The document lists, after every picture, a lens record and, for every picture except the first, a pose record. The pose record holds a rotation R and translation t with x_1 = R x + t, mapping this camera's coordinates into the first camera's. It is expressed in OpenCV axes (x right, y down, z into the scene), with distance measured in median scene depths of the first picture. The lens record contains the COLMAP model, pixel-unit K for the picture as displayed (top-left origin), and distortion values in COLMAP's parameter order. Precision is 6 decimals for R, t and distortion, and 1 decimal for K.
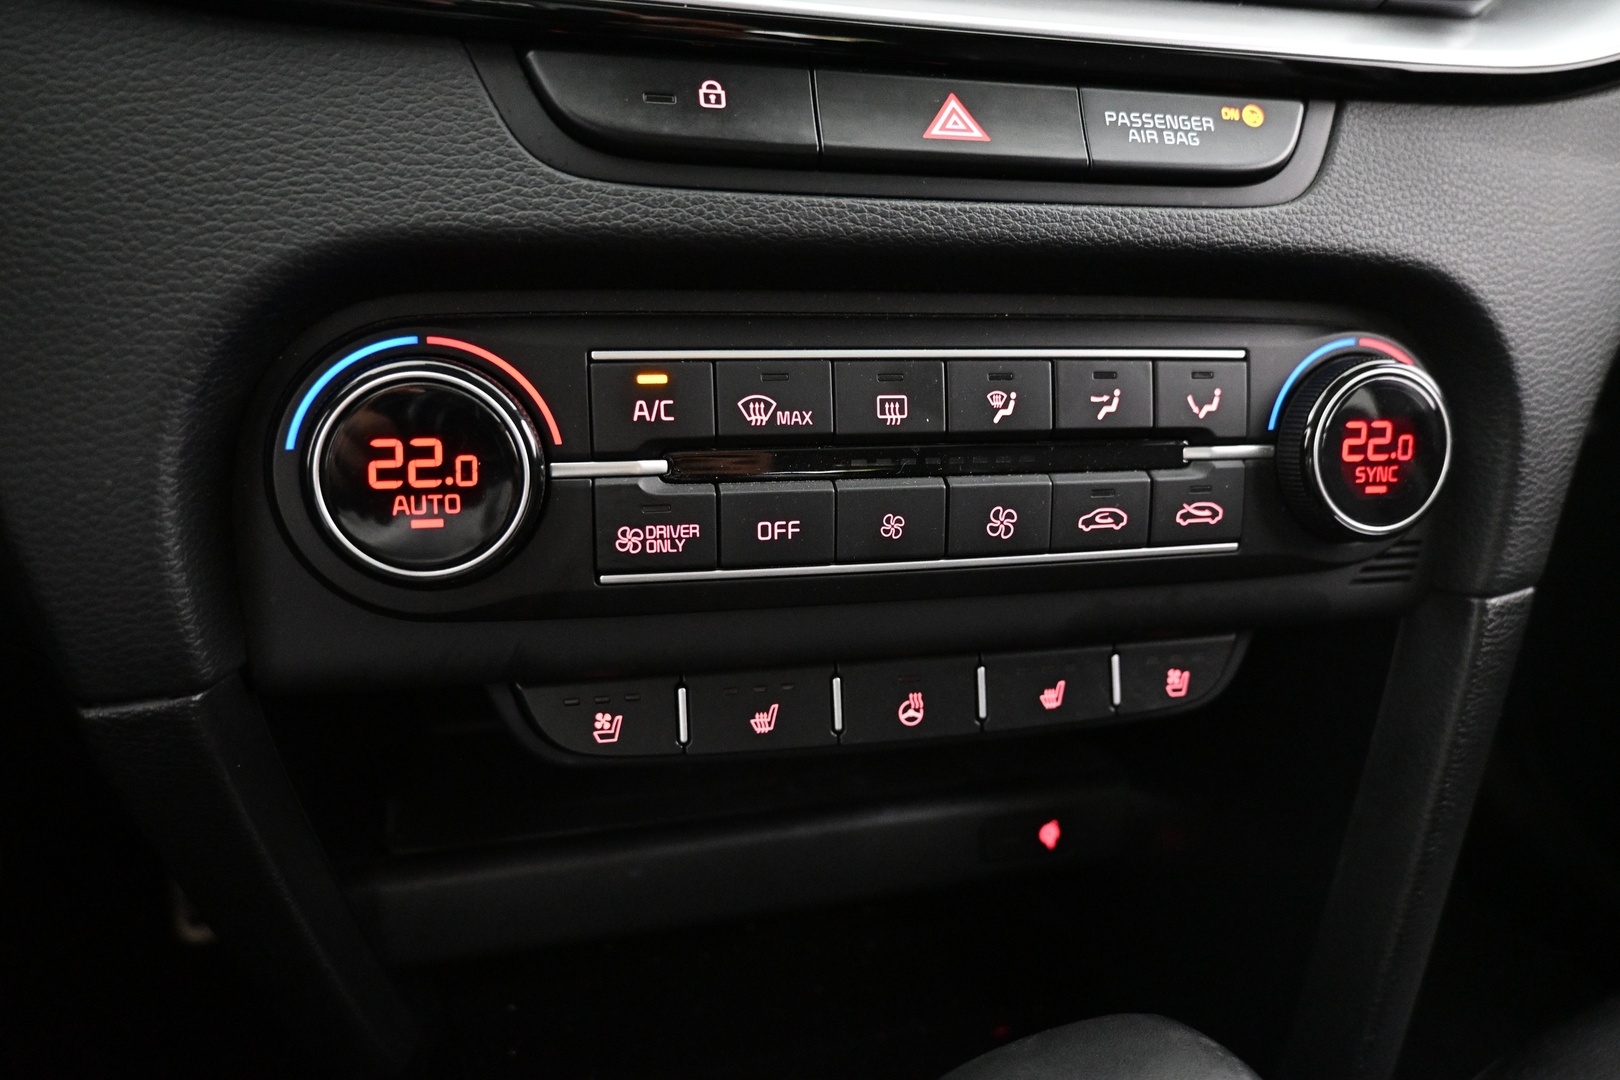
lens RADIAL K [[1142.8, 0, 810.0], [0, 1142.8, 540.0], [0, 0, 1]] dist [0.005863, 0.000961]
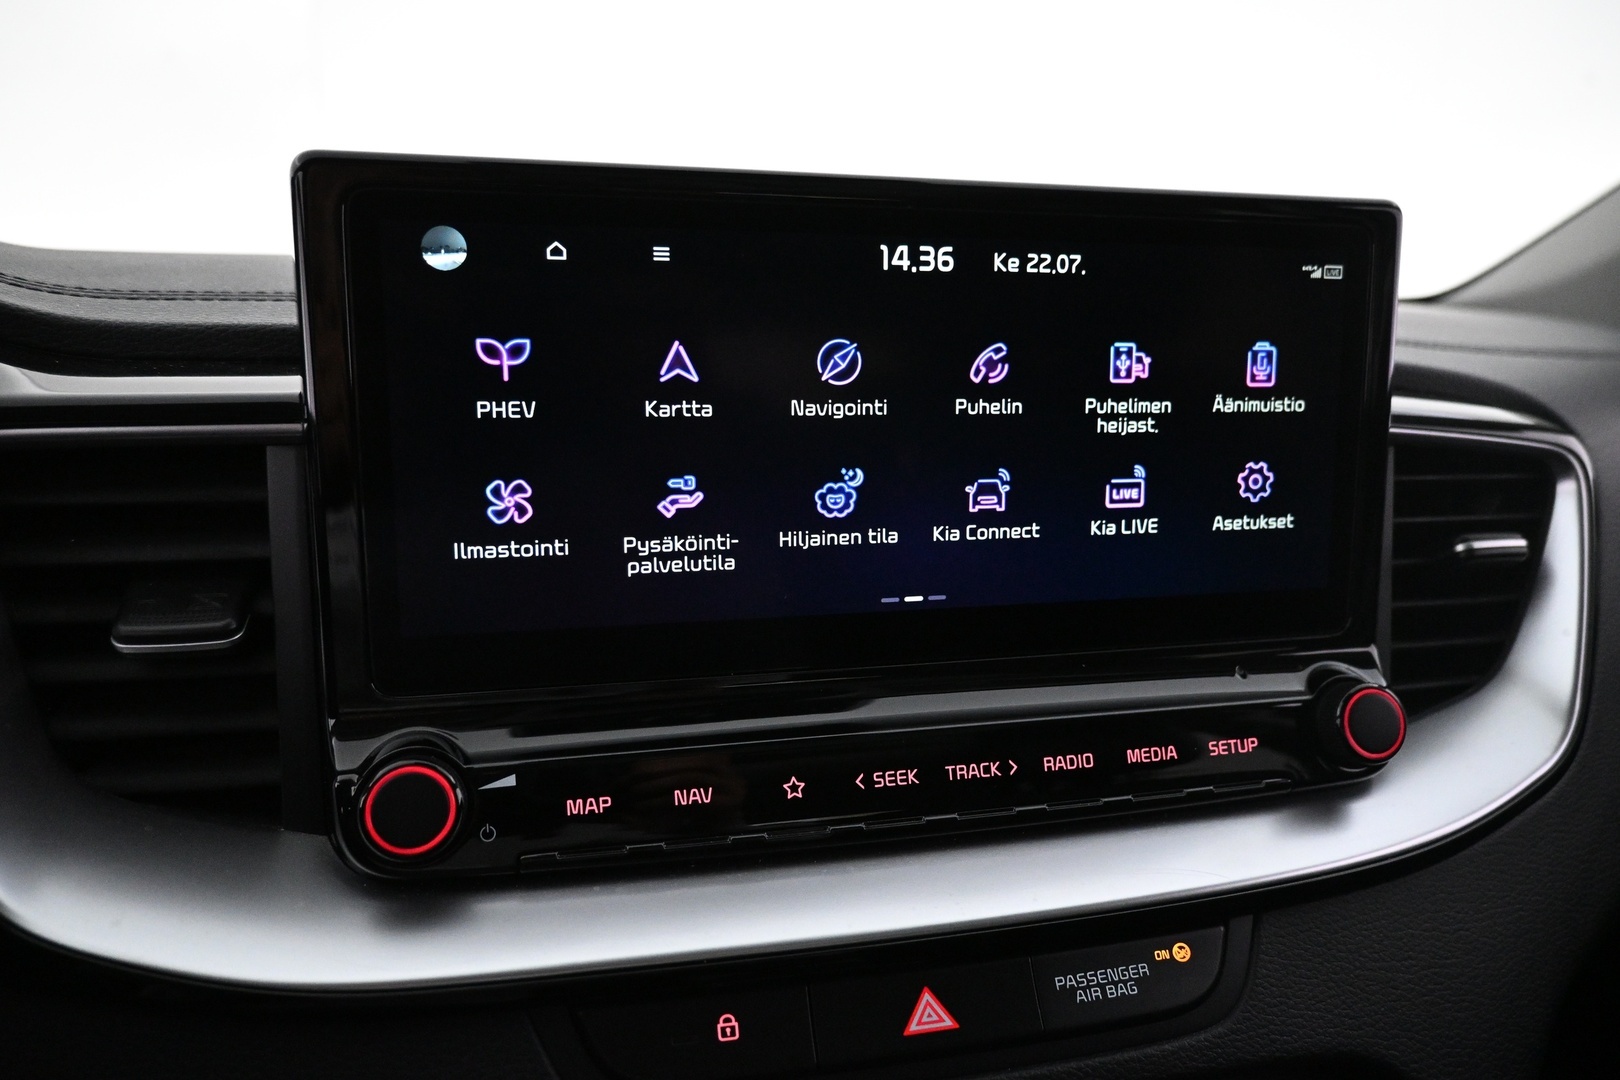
lens RADIAL K [[1142.8, 0, 810.0], [0, 1142.8, 540.0], [0, 0, 1]] dist [0.005863, 0.000961]
pose [[0.998885, -0.043622, -0.018044, 0.042552], [0.039148, 0.979060, -0.199772, -0.589445], [0.026381, 0.198843, 0.979676, -0.272169]]
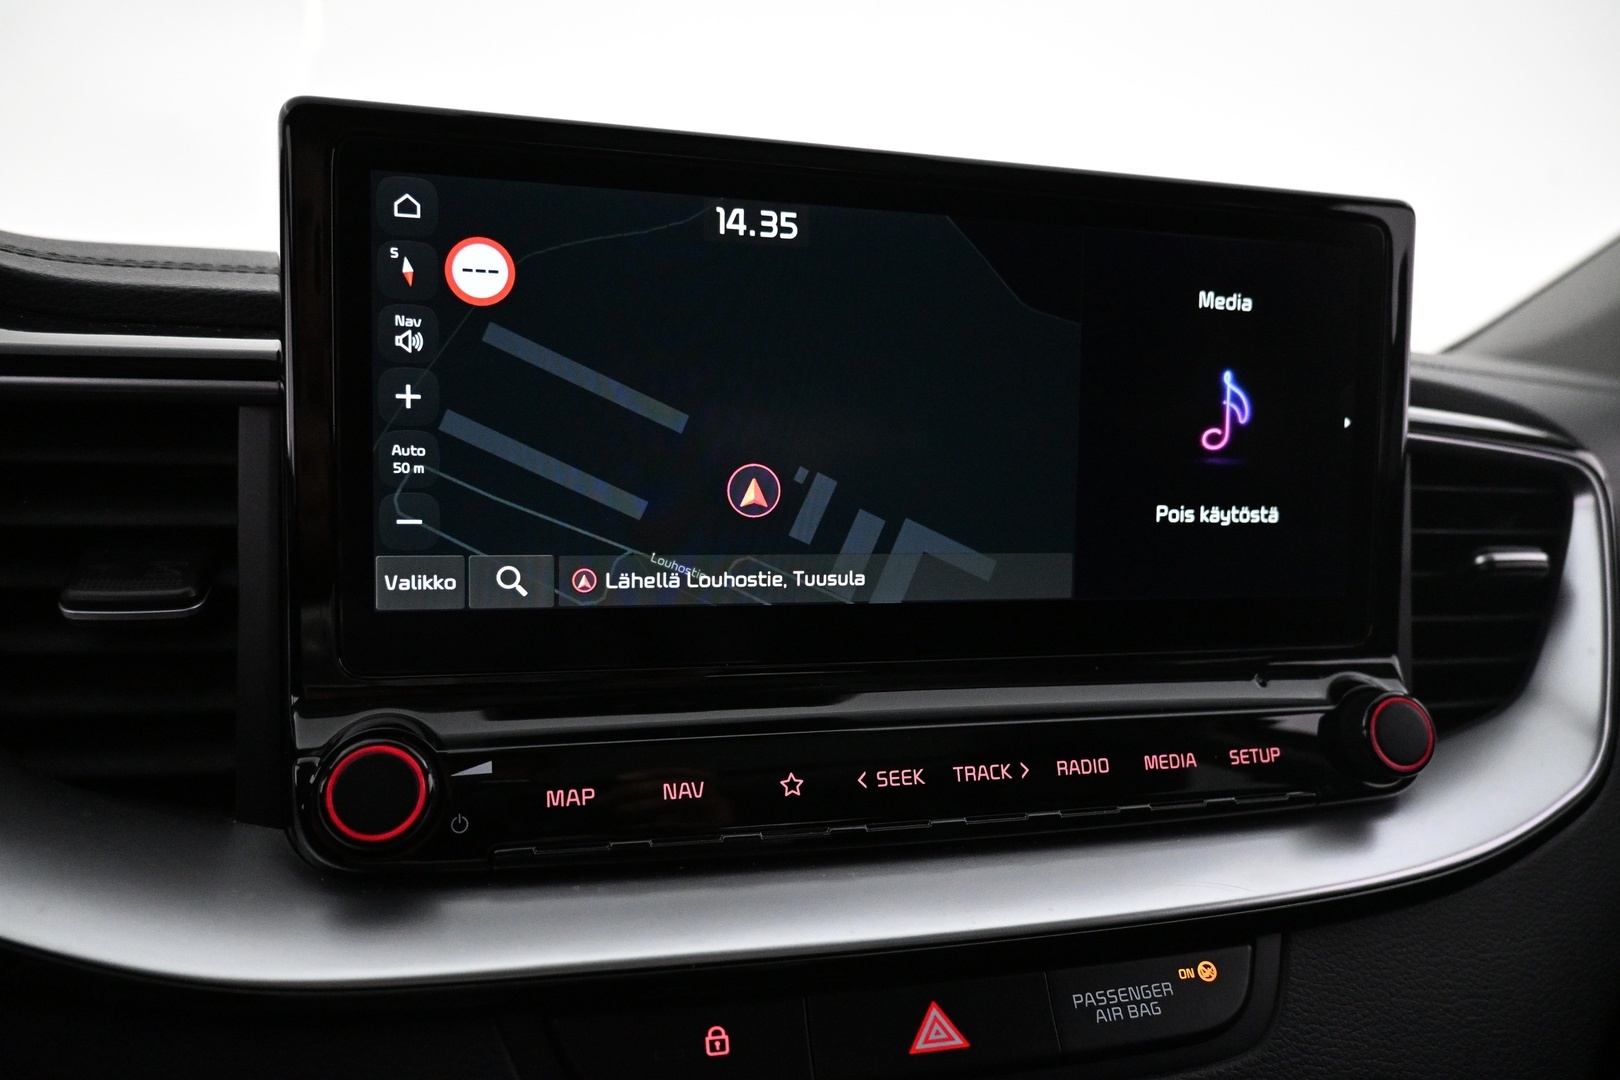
lens RADIAL K [[1132.5, 0, 810.0], [0, 1132.5, 540.0], [0, 0, 1]] dist [0.005424, 0.000917]
pose [[0.999588, -0.028683, 0.000925, 0.015924], [0.027861, 0.962215, -0.270860, -0.503410], [0.006879, 0.270774, 0.962618, -0.173365]]
